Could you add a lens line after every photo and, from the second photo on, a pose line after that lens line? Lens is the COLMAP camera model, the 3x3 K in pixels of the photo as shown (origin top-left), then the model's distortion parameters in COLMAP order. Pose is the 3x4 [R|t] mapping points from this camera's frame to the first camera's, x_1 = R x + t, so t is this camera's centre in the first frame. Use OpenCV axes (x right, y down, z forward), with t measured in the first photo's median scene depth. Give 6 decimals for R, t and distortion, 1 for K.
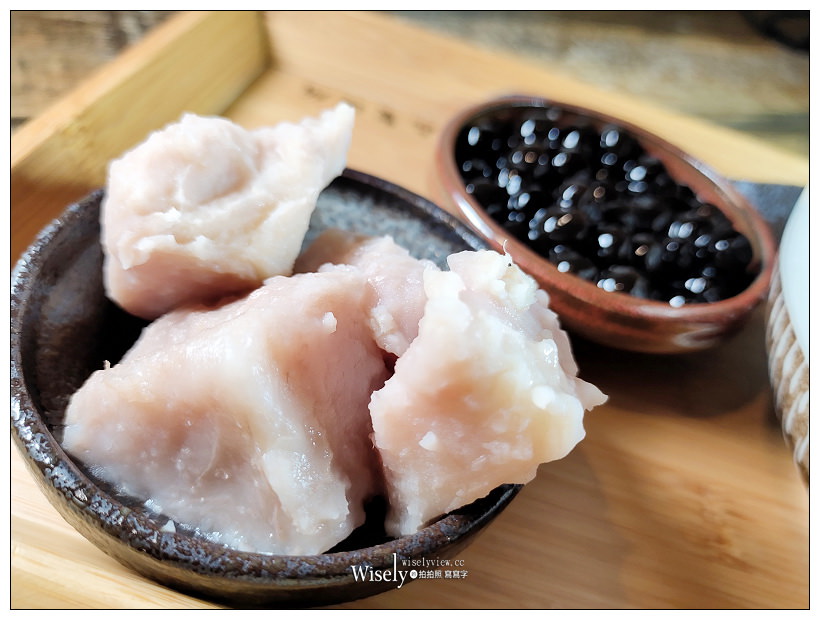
lens RADIAL K [[612.8, 0, 409.1], [0, 612.8, 312.2], [0, 0, 1]] dist [0.012464, -0.005884]
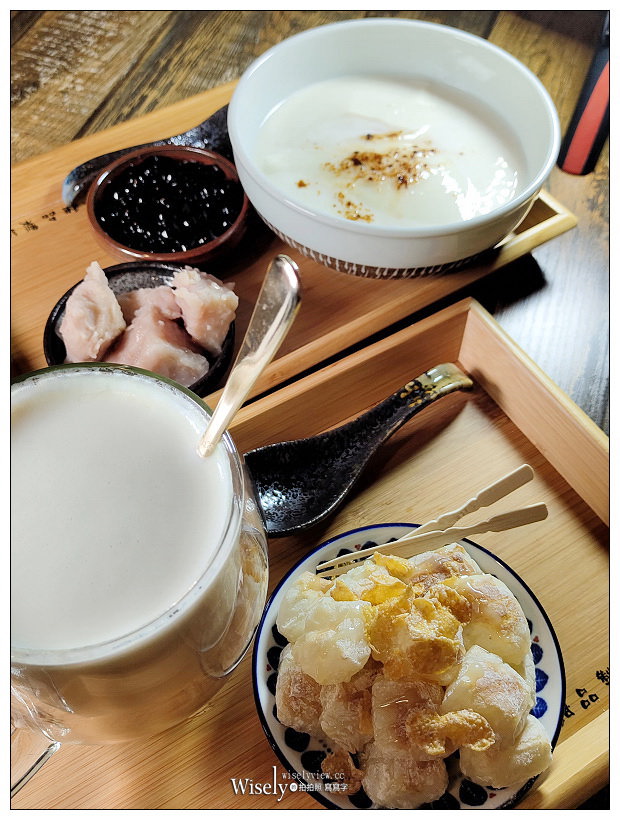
lens RADIAL K [[889.9, 0, 311.0], [0, 889.9, 410.1], [0, 0, 1]] dist [-0.062021, 0.000000]
pose [[0.675953, -0.704061, 0.217681, -0.866961], [0.614639, 0.701579, 0.360563, -0.801078], [-0.406579, -0.109929, 0.906978, -3.359390]]
